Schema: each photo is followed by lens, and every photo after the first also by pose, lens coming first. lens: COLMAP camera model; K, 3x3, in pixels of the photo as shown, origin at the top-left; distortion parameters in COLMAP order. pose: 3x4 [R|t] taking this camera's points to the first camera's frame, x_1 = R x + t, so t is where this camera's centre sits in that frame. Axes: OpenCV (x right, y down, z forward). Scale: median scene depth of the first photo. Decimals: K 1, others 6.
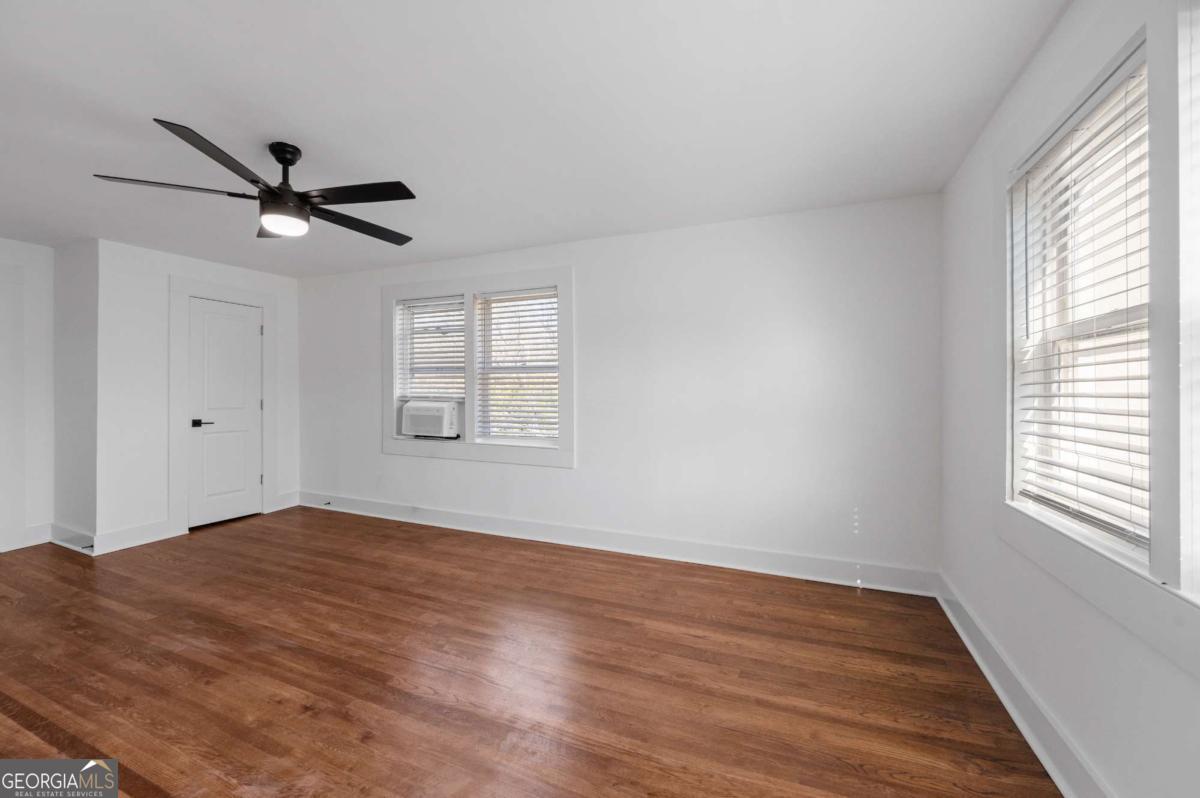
lens RADIAL K [[479.9, 0, 597.0], [0, 479.9, 389.1], [0, 0, 1]] dist [-0.001036, -0.000099]
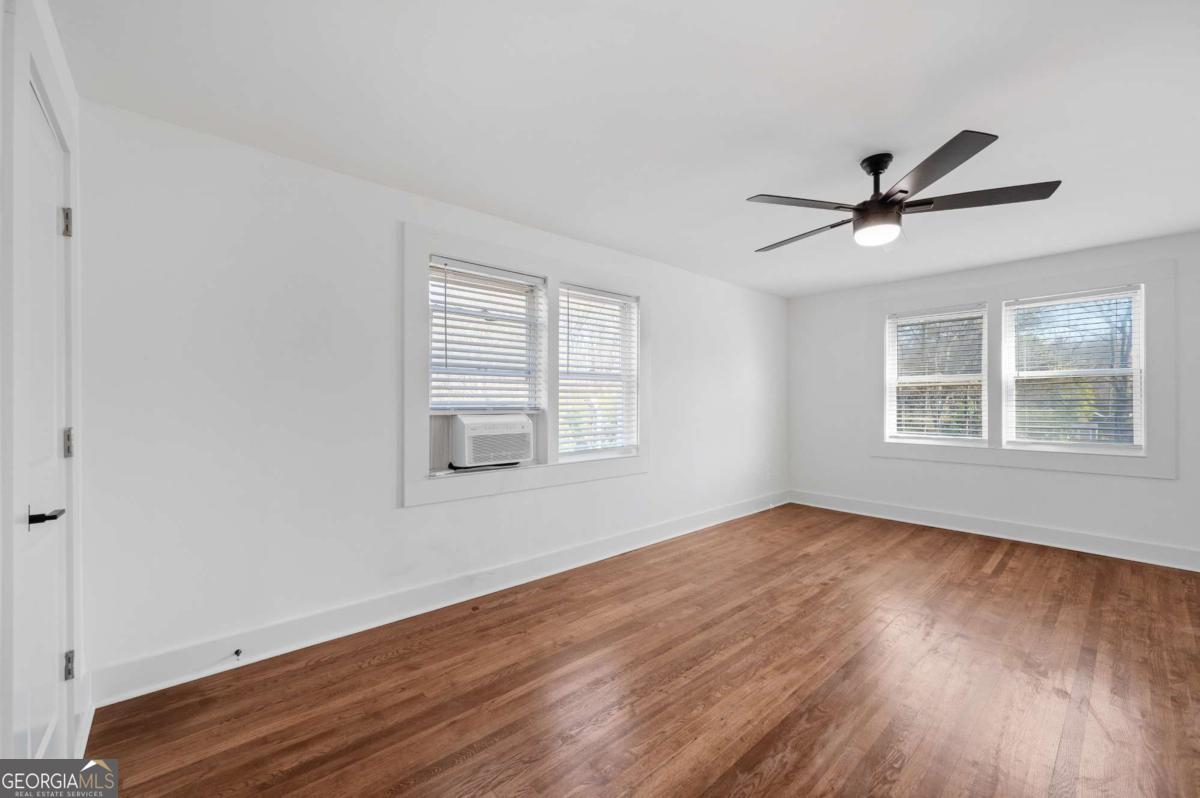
lens RADIAL K [[475.1, 0, 607.6], [0, 475.1, 395.2], [0, 0, 1]] dist [0.001422, 0.000071]
pose [[0.415759, 0.004553, 0.909464, -1.117343], [-0.003464, 0.999988, -0.003422, -0.001673], [-0.909468, -0.001727, 0.415770, 0.686843]]
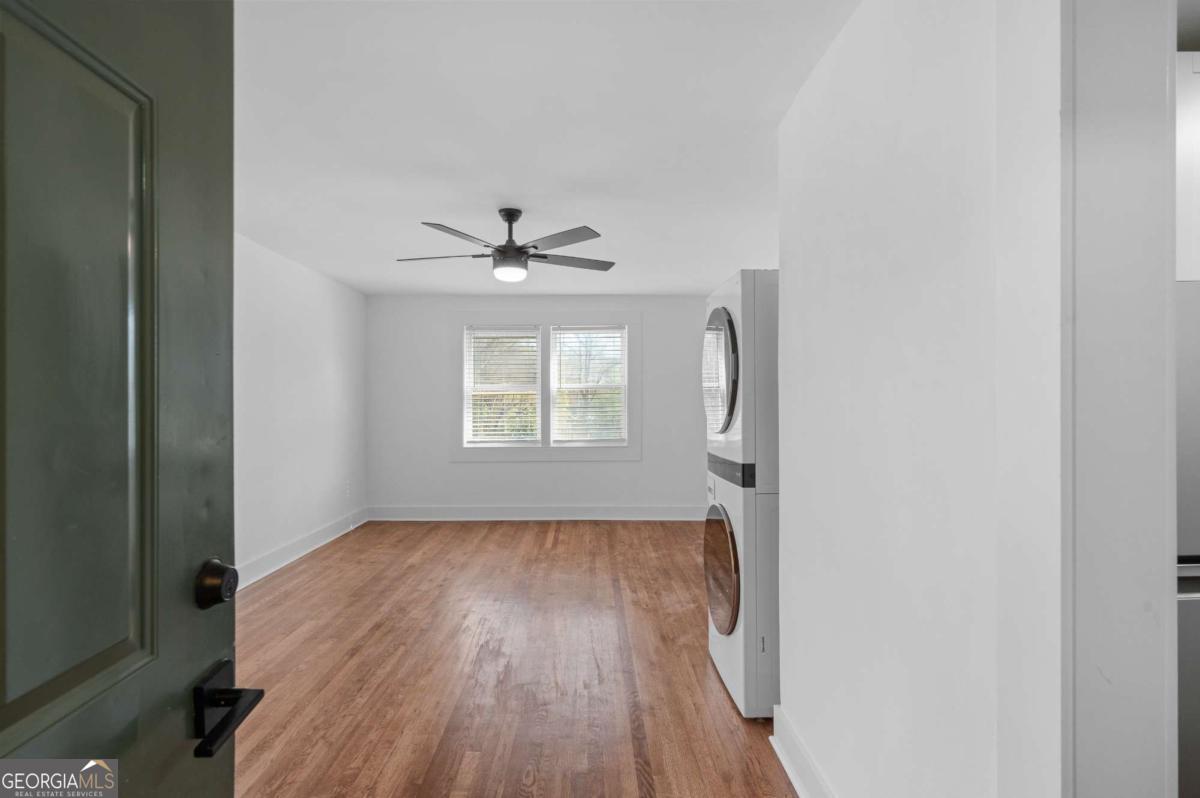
lens RADIAL K [[581.0, 0, 600.0], [0, 581.0, 399.0], [0, 0, 1]] dist [0.000525, -0.000104]
pose [[-0.411381, 0.002870, 0.911459, -1.305044], [-0.005048, 0.999973, -0.005427, -0.012690], [-0.911450, -0.006833, -0.411355, 0.877048]]
